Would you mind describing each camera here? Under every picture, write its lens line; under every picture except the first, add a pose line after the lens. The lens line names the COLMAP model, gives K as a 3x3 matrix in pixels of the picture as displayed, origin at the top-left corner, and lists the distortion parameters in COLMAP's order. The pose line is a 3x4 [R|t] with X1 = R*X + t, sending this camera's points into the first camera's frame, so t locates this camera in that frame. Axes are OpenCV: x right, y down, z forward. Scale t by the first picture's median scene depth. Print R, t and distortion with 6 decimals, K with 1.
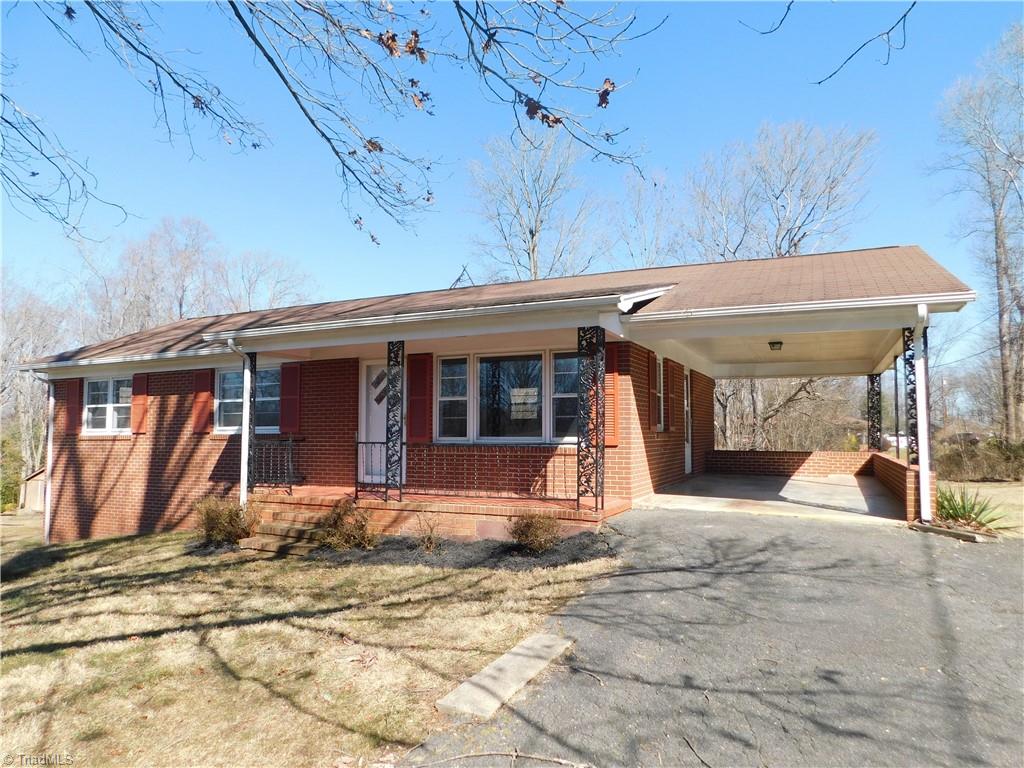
lens RADIAL K [[685.9, 0, 530.9], [0, 685.9, 383.2], [0, 0, 1]] dist [-0.072529, 0.050613]
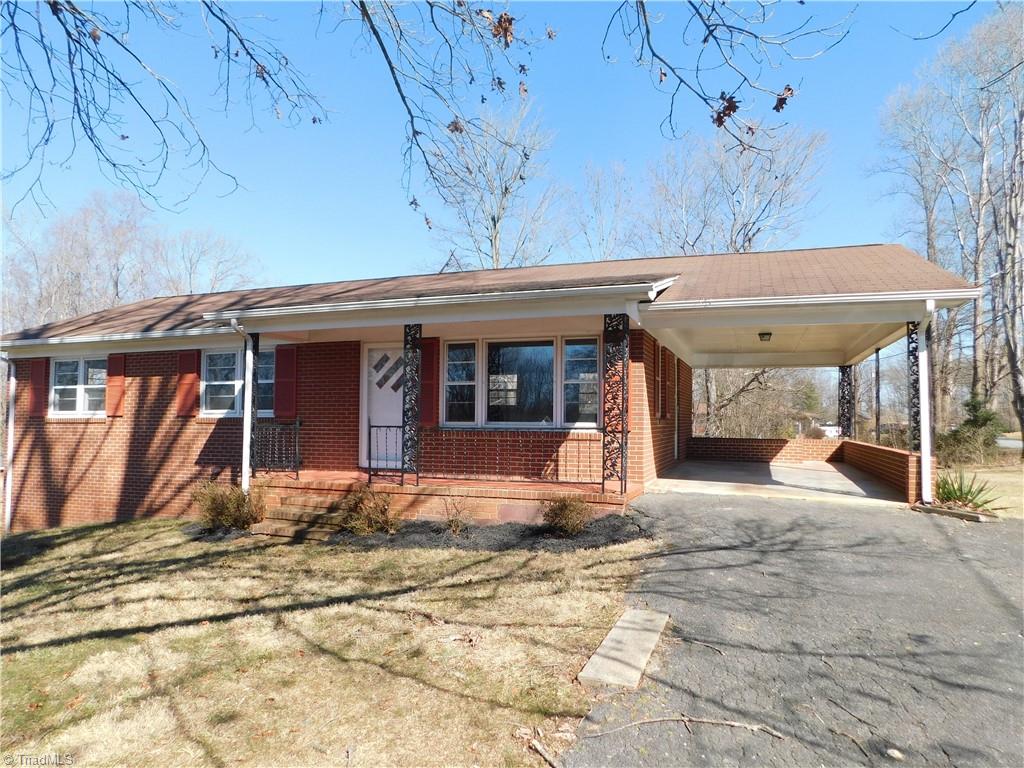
lens RADIAL K [[685.9, 0, 518.7], [0, 685.9, 385.3], [0, 0, 1]] dist [-0.072529, 0.050613]
pose [[0.996114, 0.012542, 0.087178, -0.130846], [-0.014262, 0.999715, 0.019142, 0.005704], [-0.086913, -0.020311, 0.996009, -0.003631]]
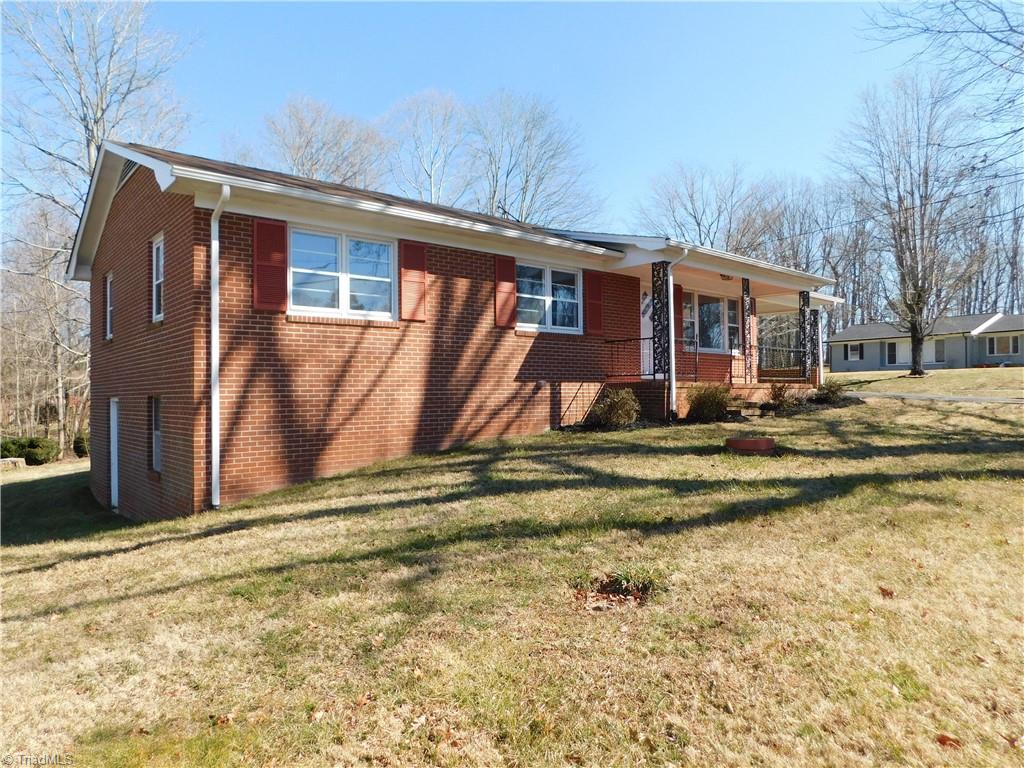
lens RADIAL K [[685.9, 0, 515.4], [0, 685.9, 385.5], [0, 0, 1]] dist [-0.072529, 0.050613]
pose [[0.390762, 0.012652, 0.920405, -1.689417], [-0.052920, 0.998560, 0.008741, 0.181273], [-0.918969, -0.052124, 0.390869, 0.840024]]
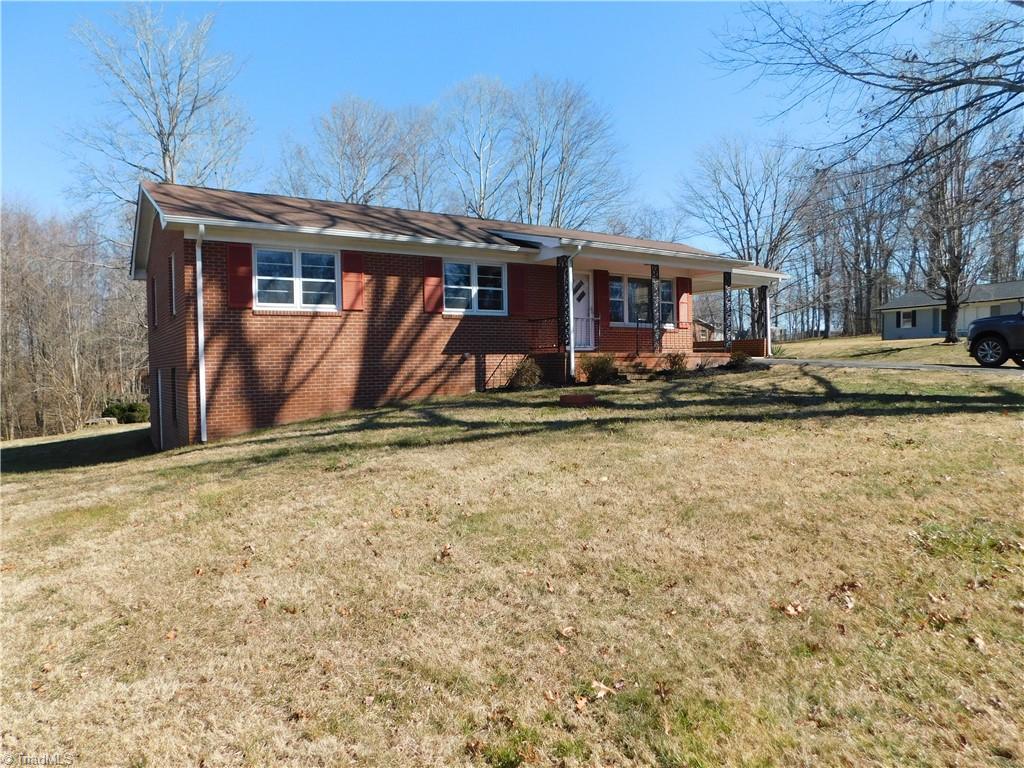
lens RADIAL K [[685.9, 0, 512.6], [0, 685.9, 391.7], [0, 0, 1]] dist [-0.072529, 0.050613]
pose [[0.511792, -0.036903, 0.858316, -1.833730], [-0.042077, 0.996801, 0.067947, 0.157743], [-0.858078, -0.070890, 0.508602, 0.392212]]
